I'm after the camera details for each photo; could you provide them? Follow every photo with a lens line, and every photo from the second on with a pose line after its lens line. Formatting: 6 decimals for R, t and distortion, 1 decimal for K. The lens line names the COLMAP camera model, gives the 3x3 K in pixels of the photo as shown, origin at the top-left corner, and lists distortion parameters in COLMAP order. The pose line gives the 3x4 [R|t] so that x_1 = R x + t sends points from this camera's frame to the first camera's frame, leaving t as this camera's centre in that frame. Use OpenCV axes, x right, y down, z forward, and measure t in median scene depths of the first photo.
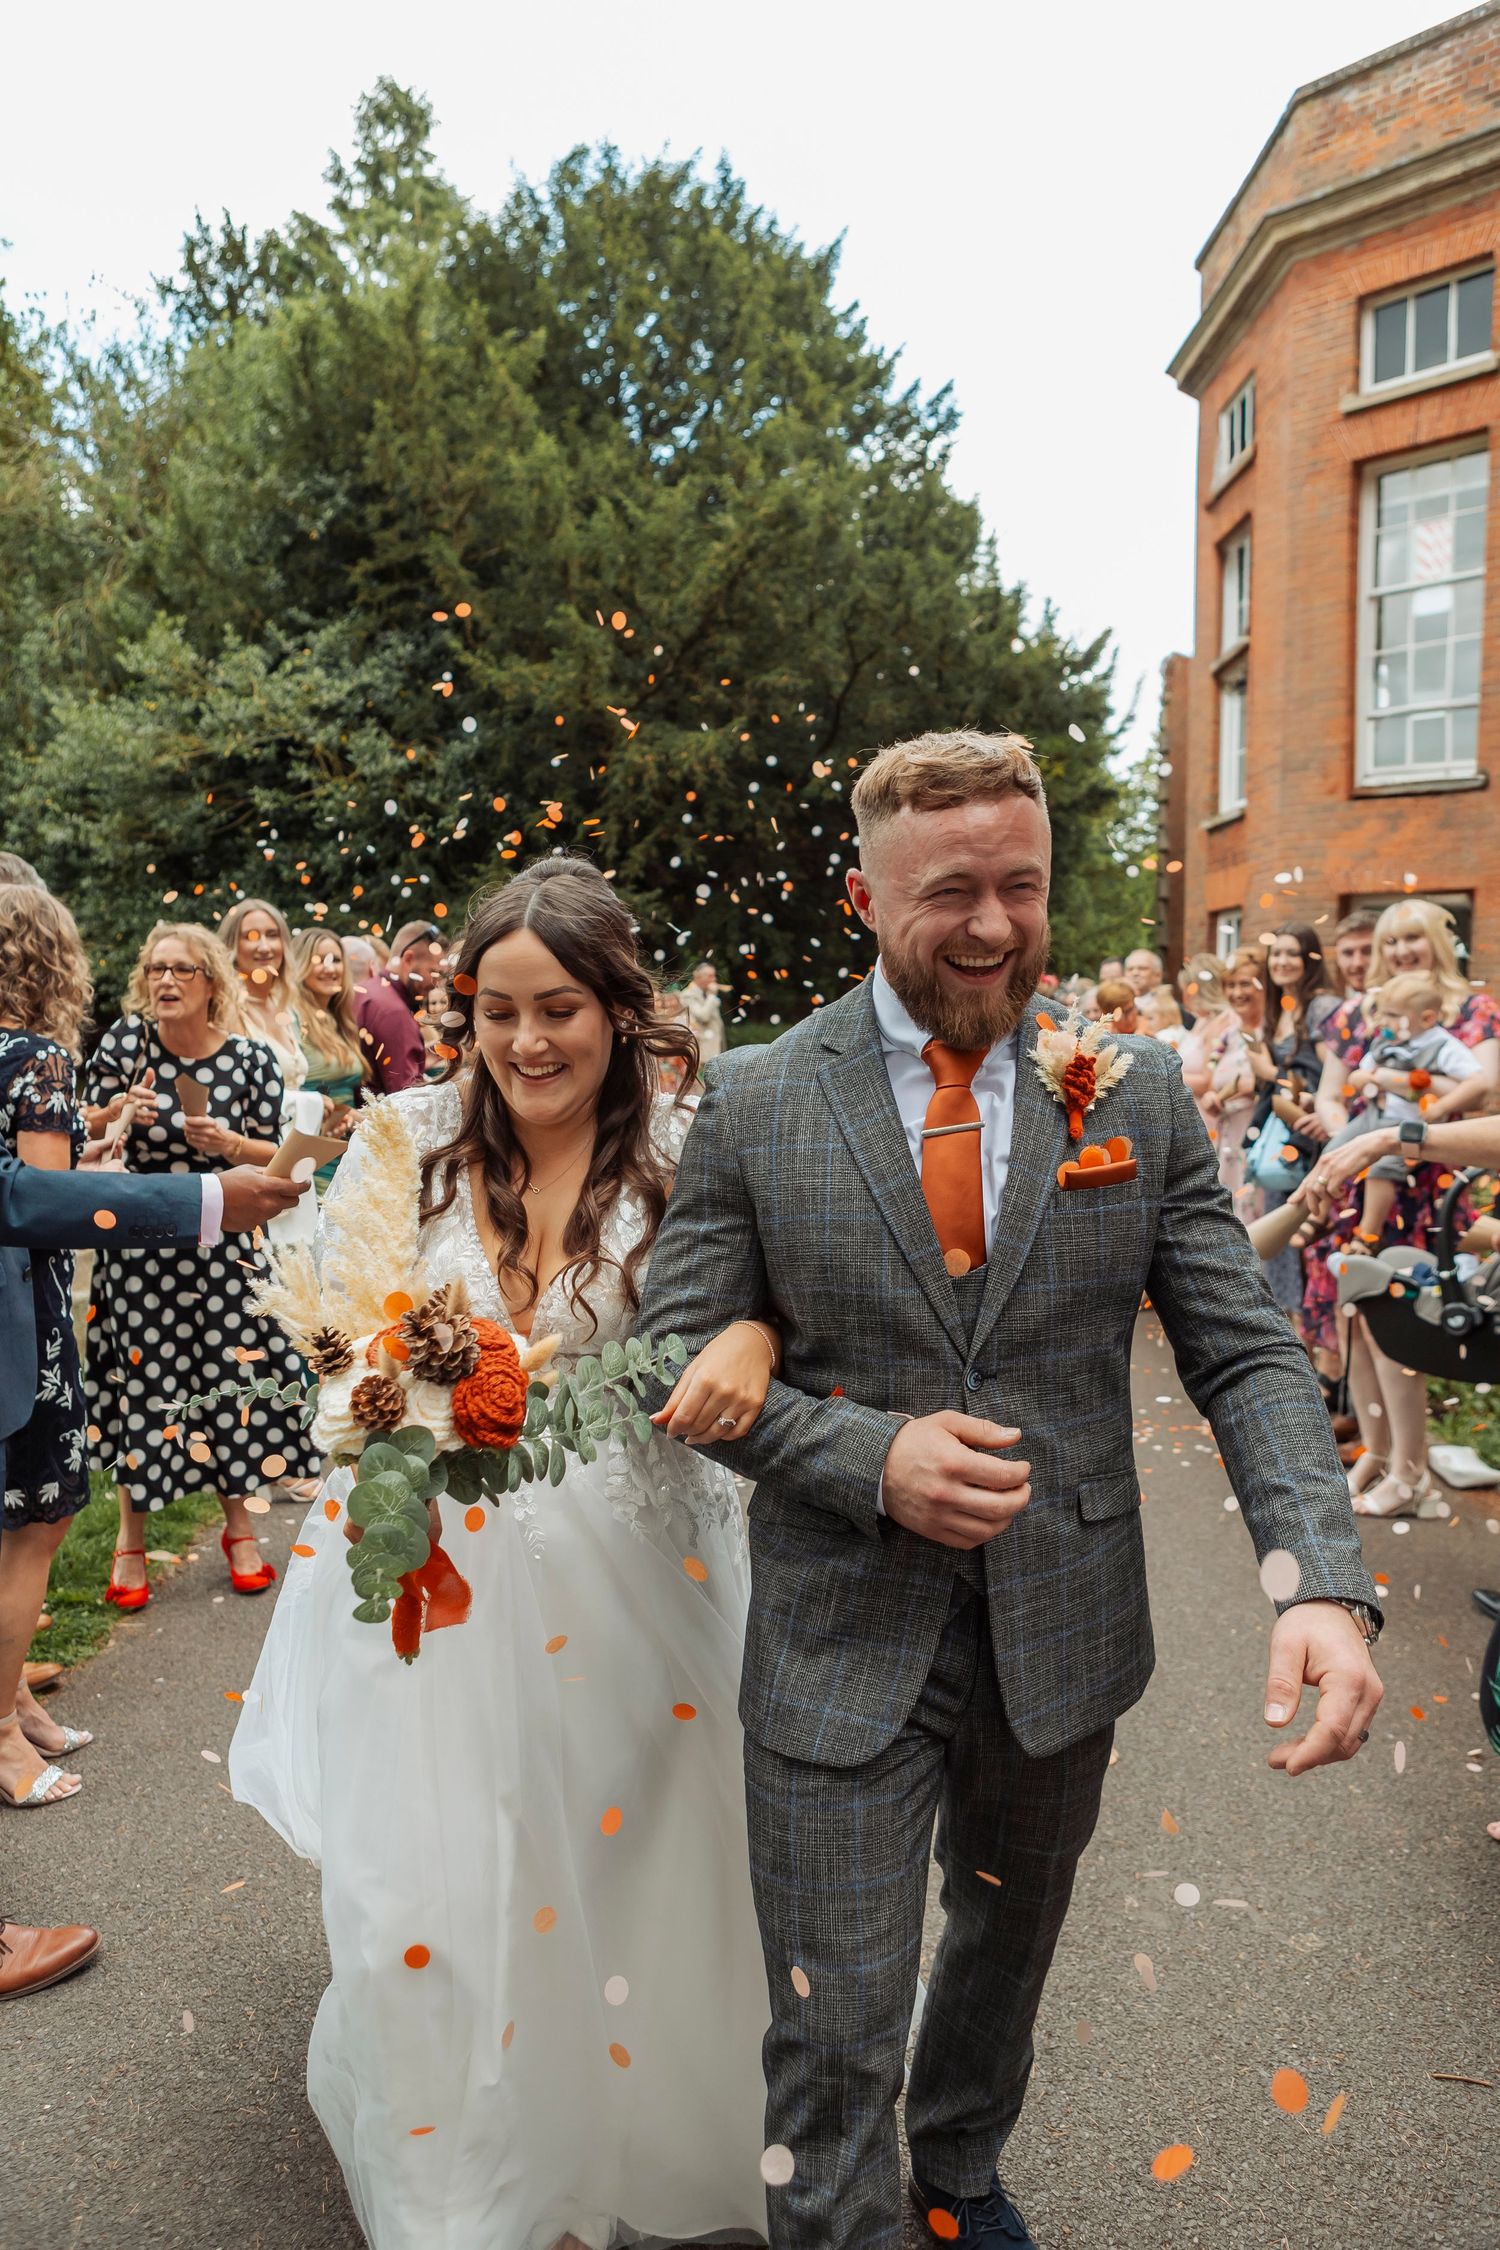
lens RADIAL K [[1550.4, 0, 750.0], [0, 1550.4, 1125.0], [0, 0, 1]] dist [-0.001043, -0.001440]
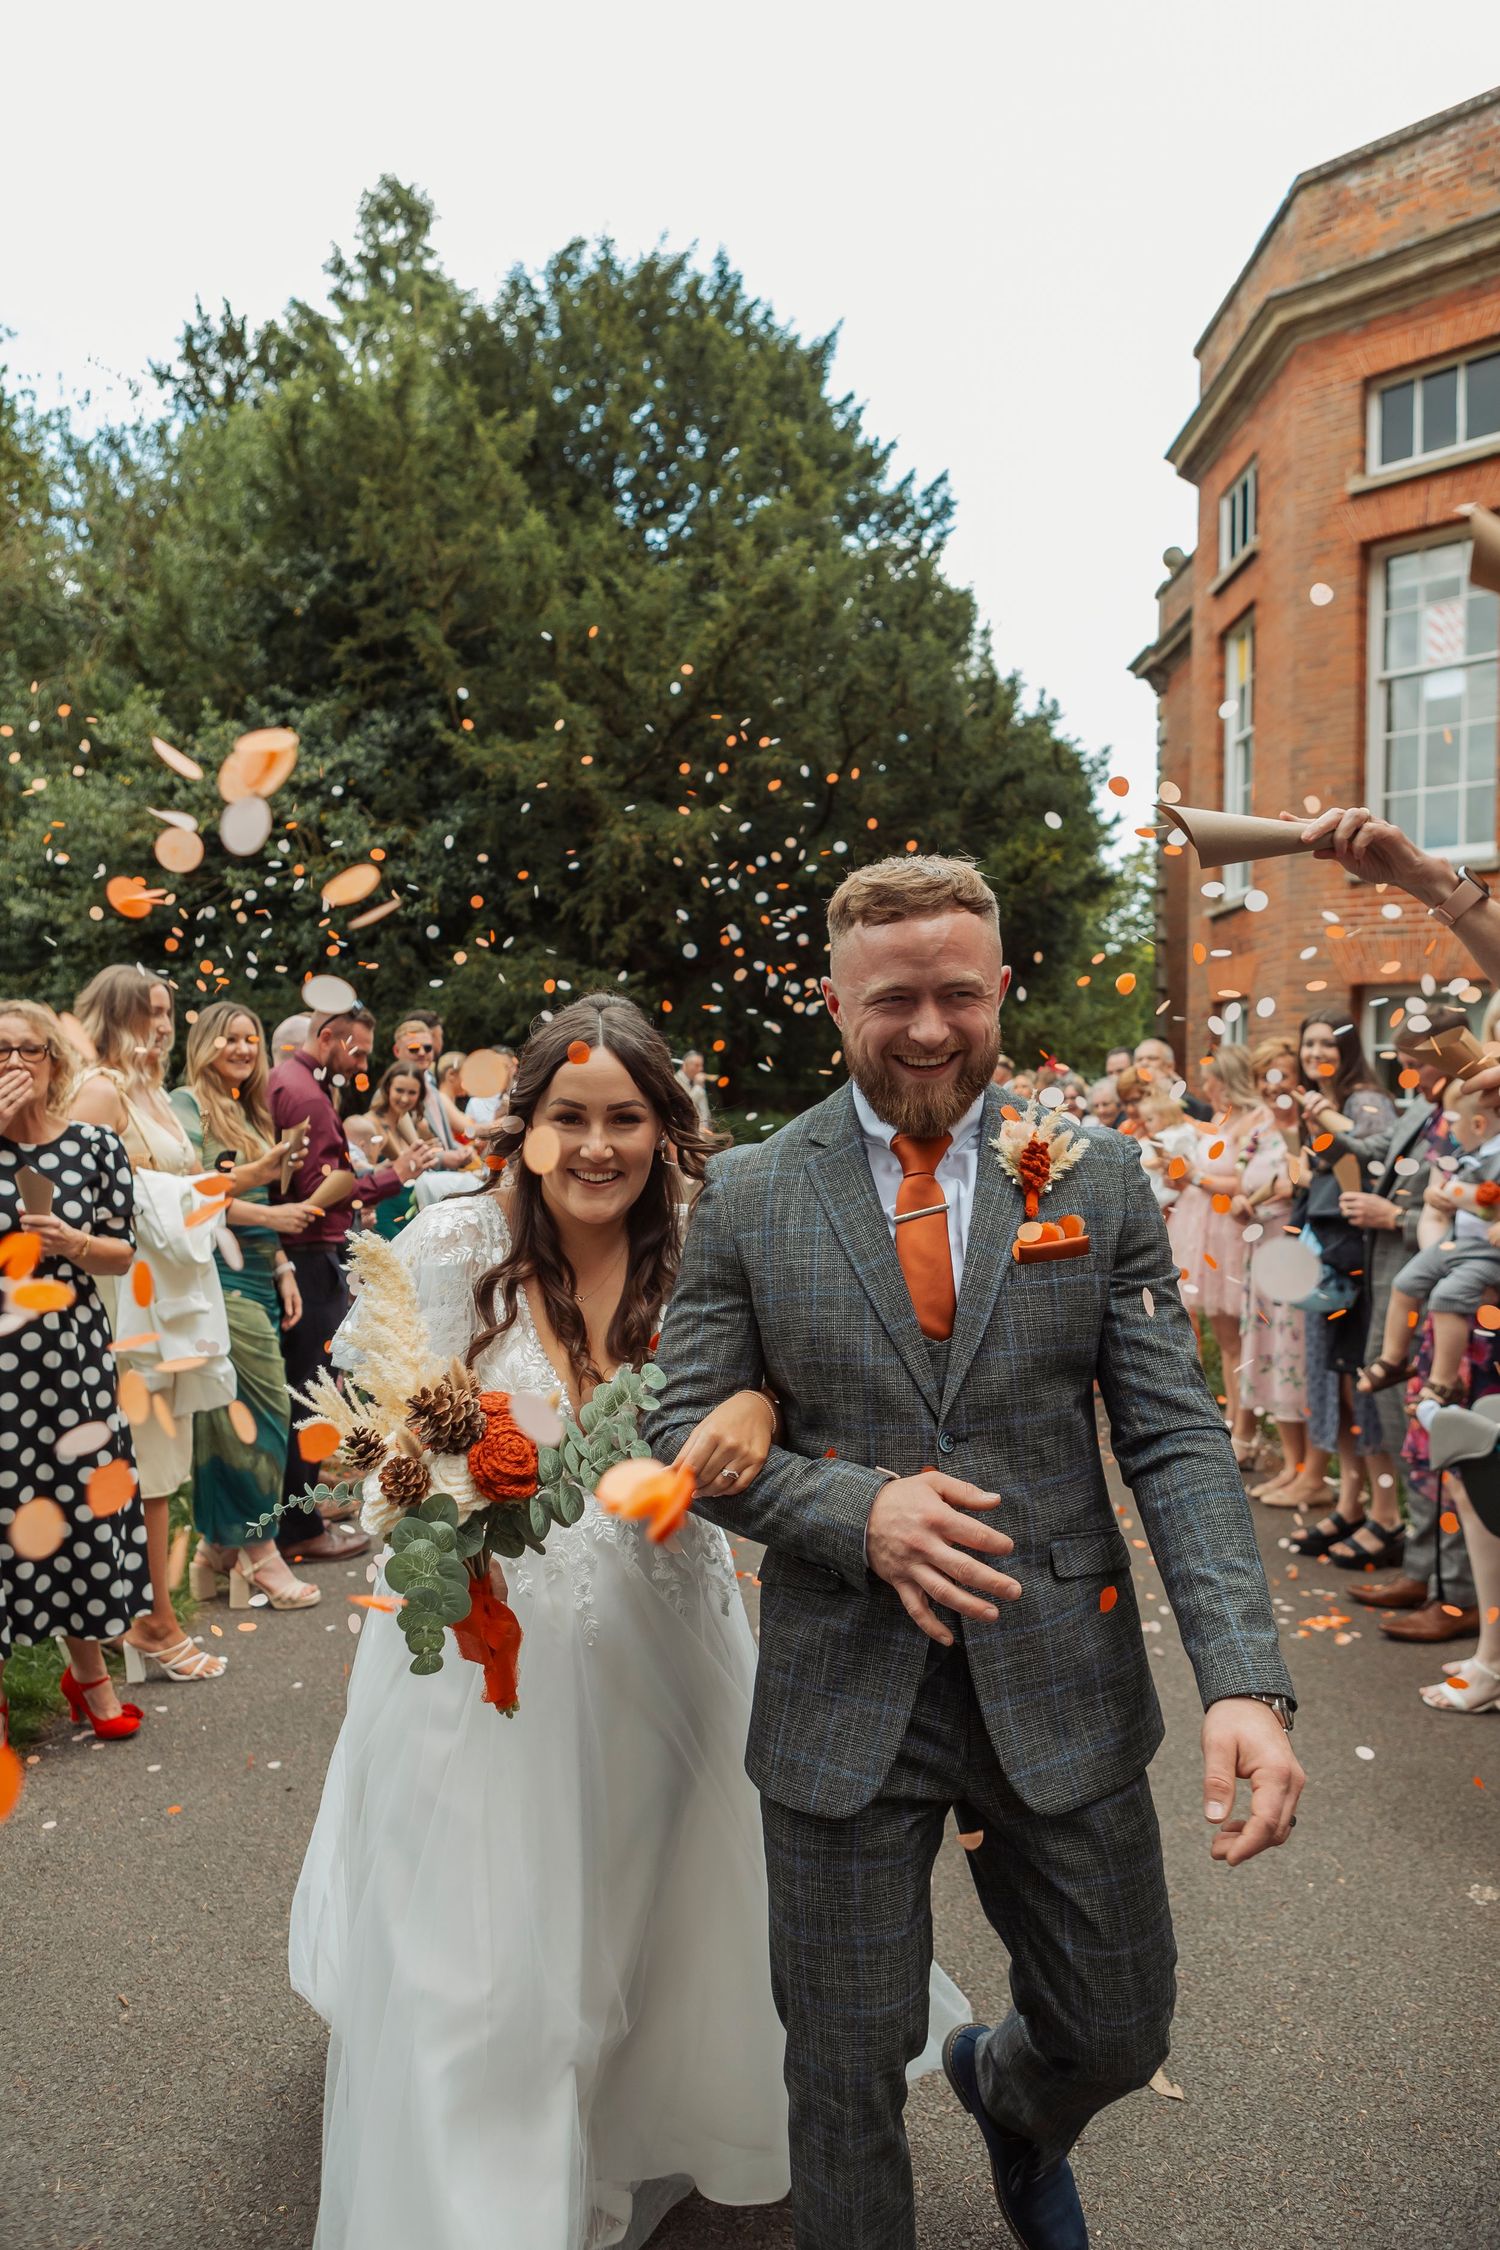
lens RADIAL K [[1419.9, 0, 750.0], [0, 1419.9, 1125.0], [0, 0, 1]] dist [-0.004592, -0.000926]
pose [[0.999946, 0.010353, -0.001236, 0.009306], [-0.010404, 0.998520, -0.053381, -0.010150], [0.000682, 0.053391, 0.998573, 0.115800]]
